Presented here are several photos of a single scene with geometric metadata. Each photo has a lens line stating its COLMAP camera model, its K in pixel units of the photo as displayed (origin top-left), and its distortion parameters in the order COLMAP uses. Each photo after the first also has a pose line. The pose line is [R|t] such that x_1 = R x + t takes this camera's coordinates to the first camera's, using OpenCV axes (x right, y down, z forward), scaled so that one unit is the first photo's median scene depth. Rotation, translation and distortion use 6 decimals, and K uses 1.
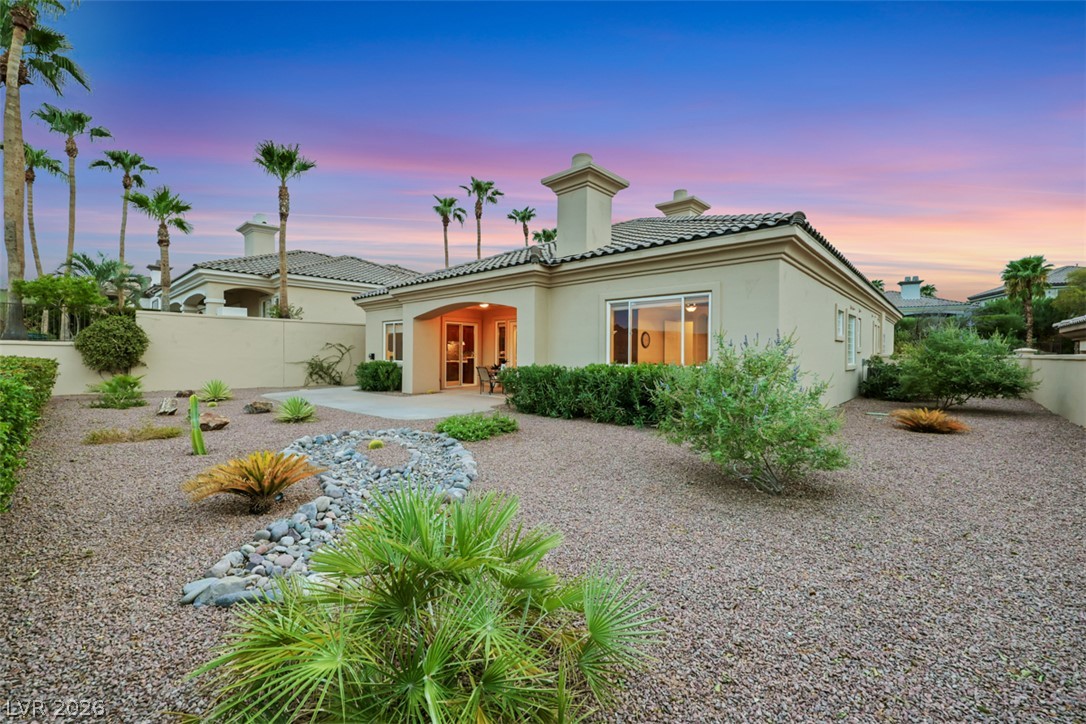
lens RADIAL K [[466.7, 0, 545.9], [0, 466.7, 353.2], [0, 0, 1]] dist [0.000093, 0.000355]
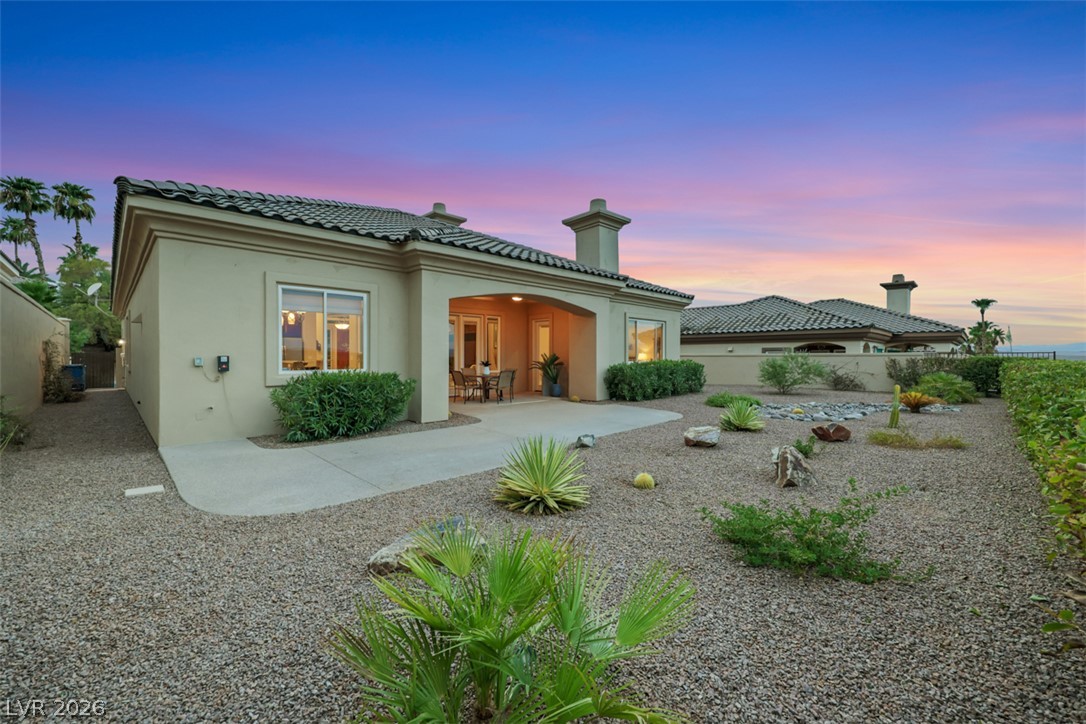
lens RADIAL K [[466.7, 0, 545.9], [0, 466.7, 353.2], [0, 0, 1]] dist [0.000093, 0.000355]
pose [[-0.019718, -0.003671, 0.999799, -0.715632], [-0.004024, 0.999985, 0.003592, -0.004138], [-0.999797, -0.003952, -0.019733, 0.692822]]
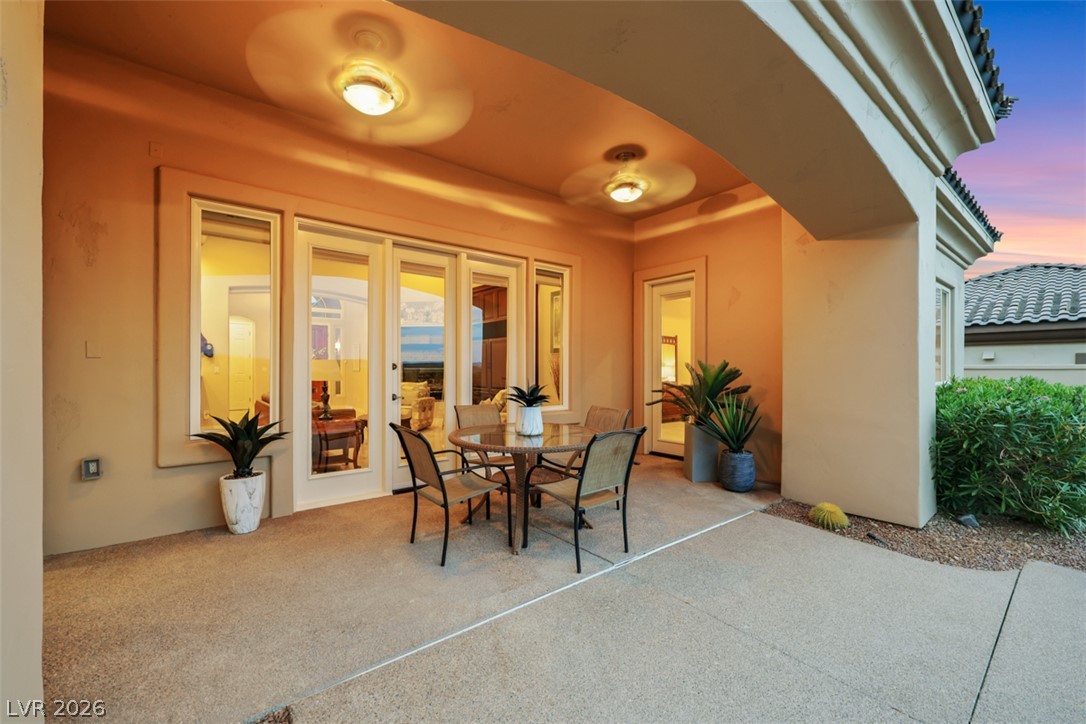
lens RADIAL K [[434.8, 0, 510.3], [0, 434.8, 364.0], [0, 0, 1]] dist [0.001597, 0.000224]
pose [[0.174906, 0.003764, 0.984578, -0.239991], [0.000502, 0.999992, -0.003912, 0.000993], [-0.984585, 0.001178, 0.174903, 0.740343]]
